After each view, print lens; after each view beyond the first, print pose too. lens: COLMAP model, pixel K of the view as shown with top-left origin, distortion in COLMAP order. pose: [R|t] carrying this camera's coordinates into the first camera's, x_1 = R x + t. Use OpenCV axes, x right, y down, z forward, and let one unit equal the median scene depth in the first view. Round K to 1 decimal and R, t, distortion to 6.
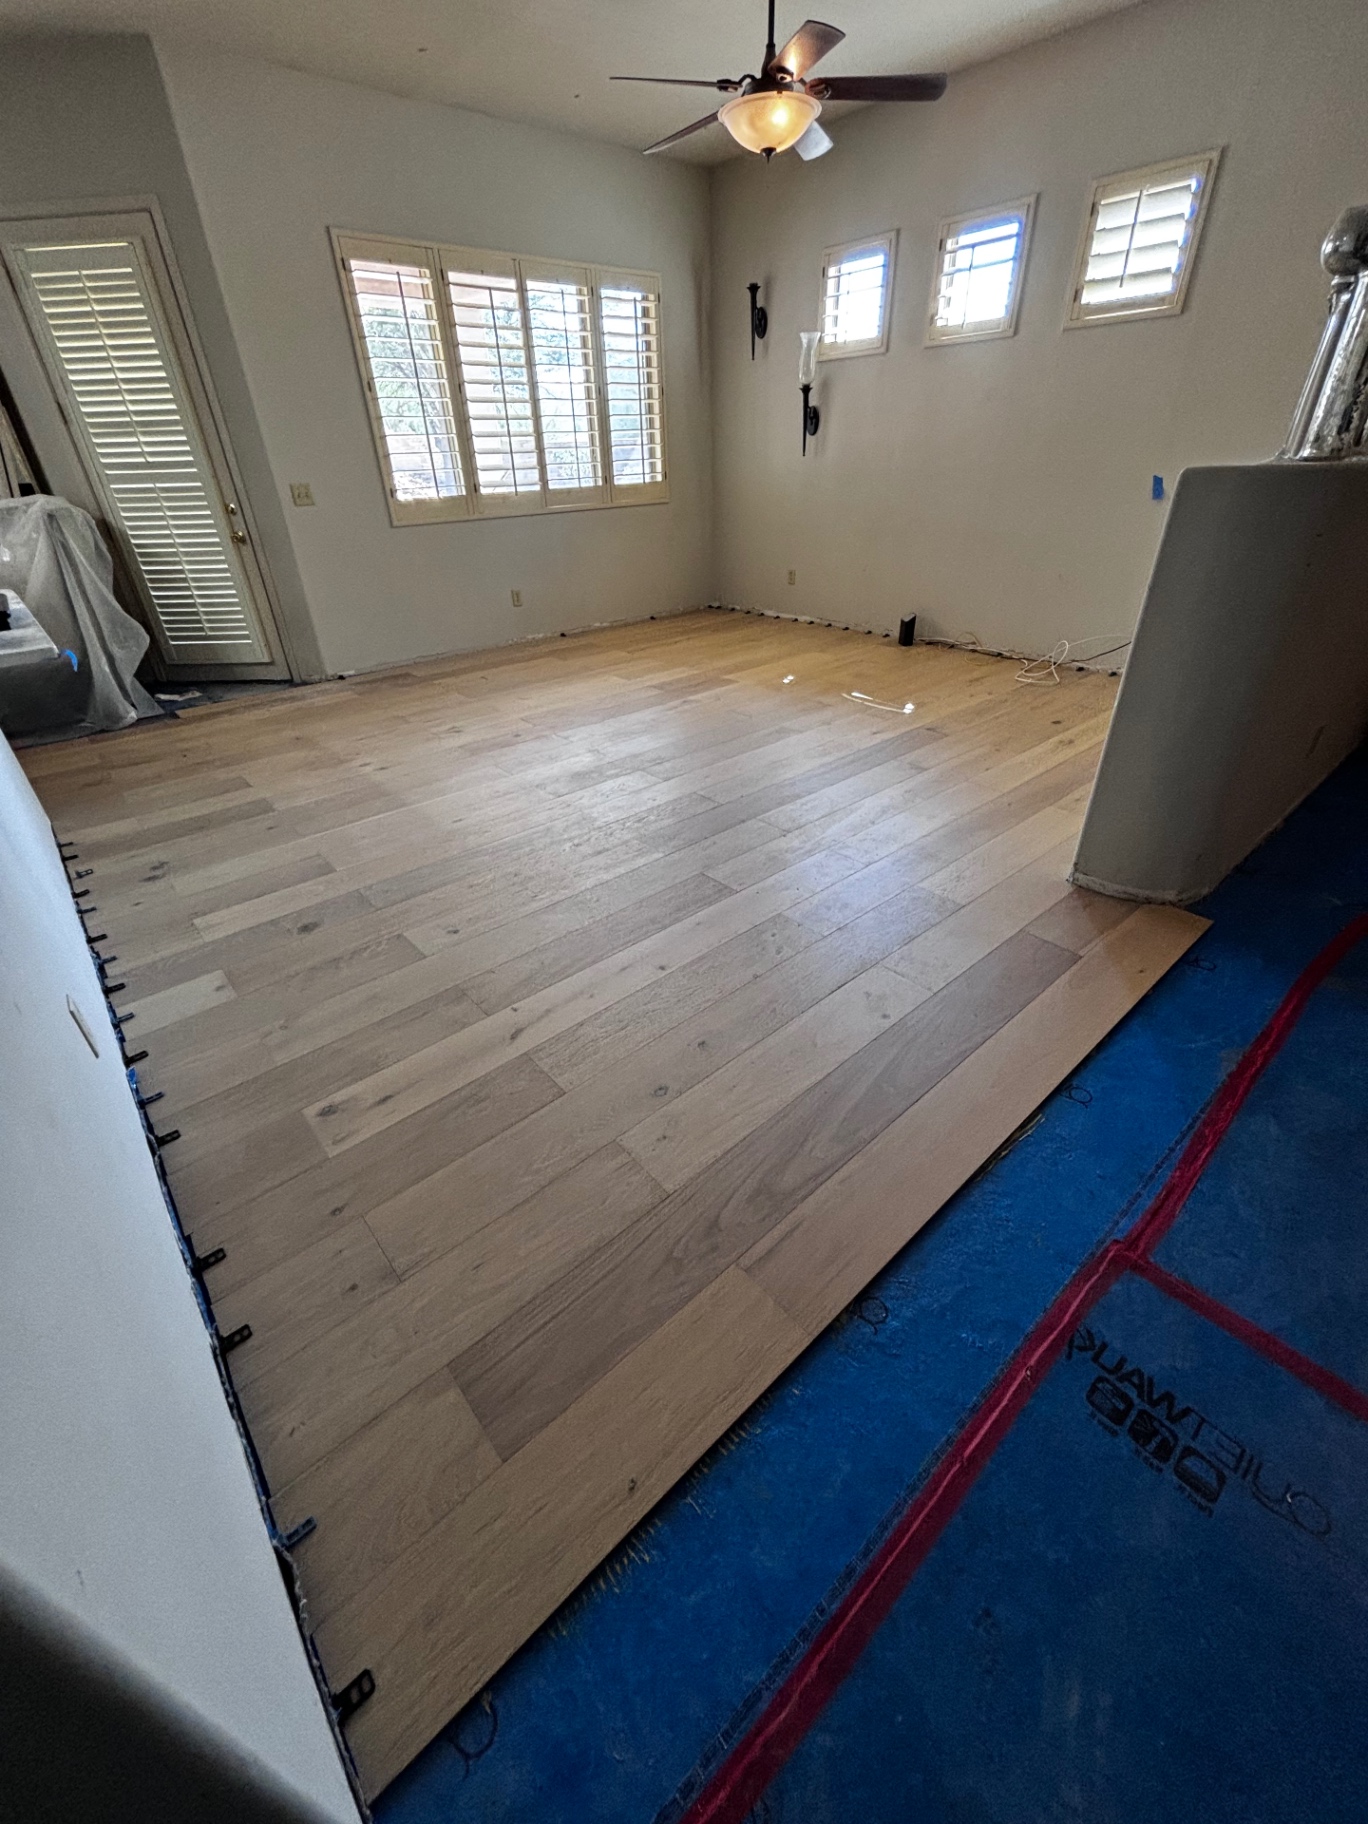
lens RADIAL K [[736.3, 0, 693.9], [0, 736.3, 912.5], [0, 0, 1]] dist [-0.002311, 0.001662]
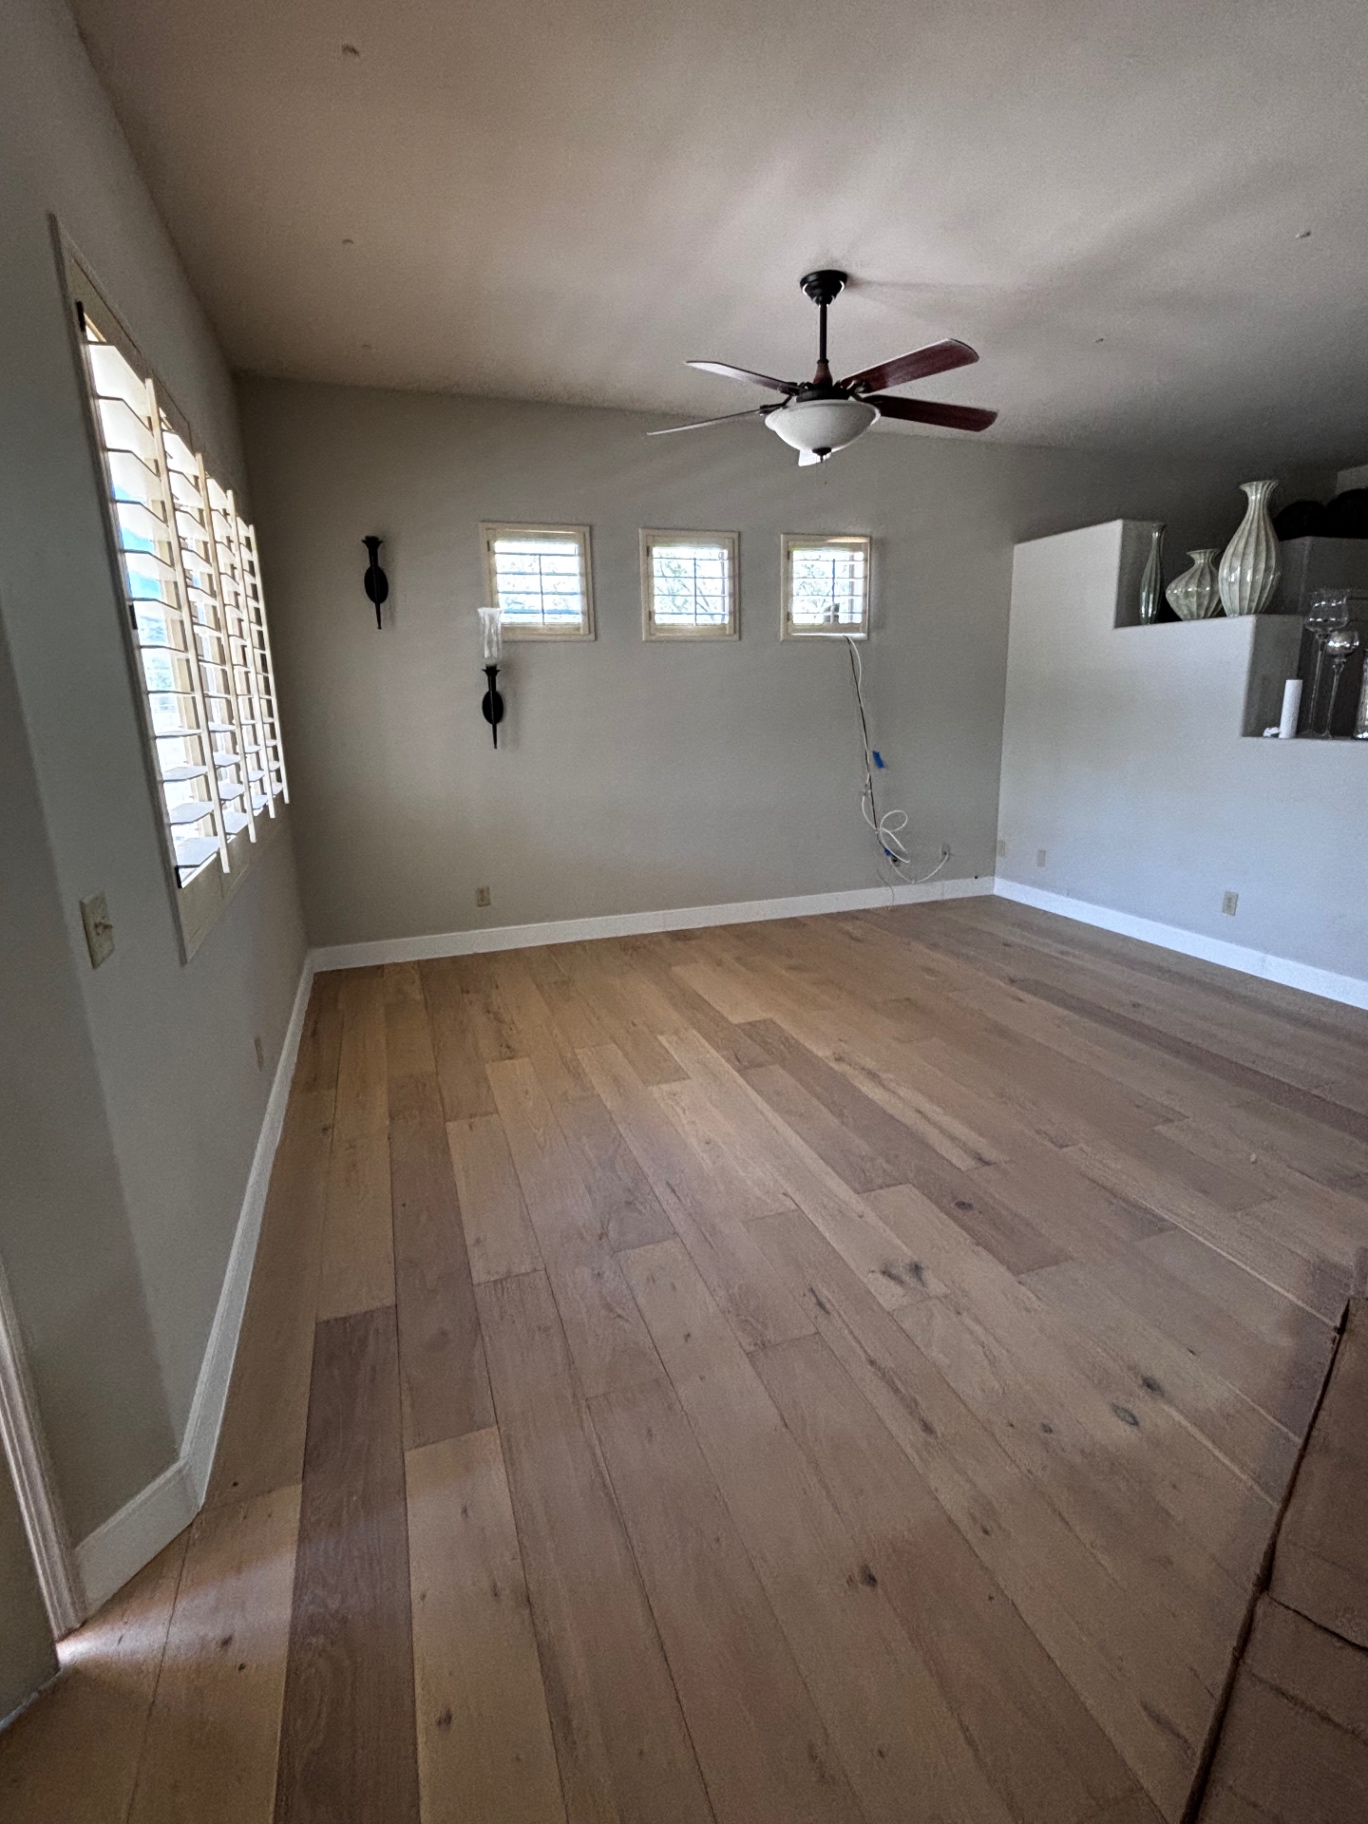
lens RADIAL K [[863.4, 0, 681.1], [0, 863.4, 904.6], [0, 0, 1]] dist [-0.000746, -0.000363]
pose [[0.386349, -0.200006, 0.900407, -0.697864], [0.501517, 0.864840, -0.023087, -0.428594], [-0.774090, 0.460489, 0.434436, 0.642322]]
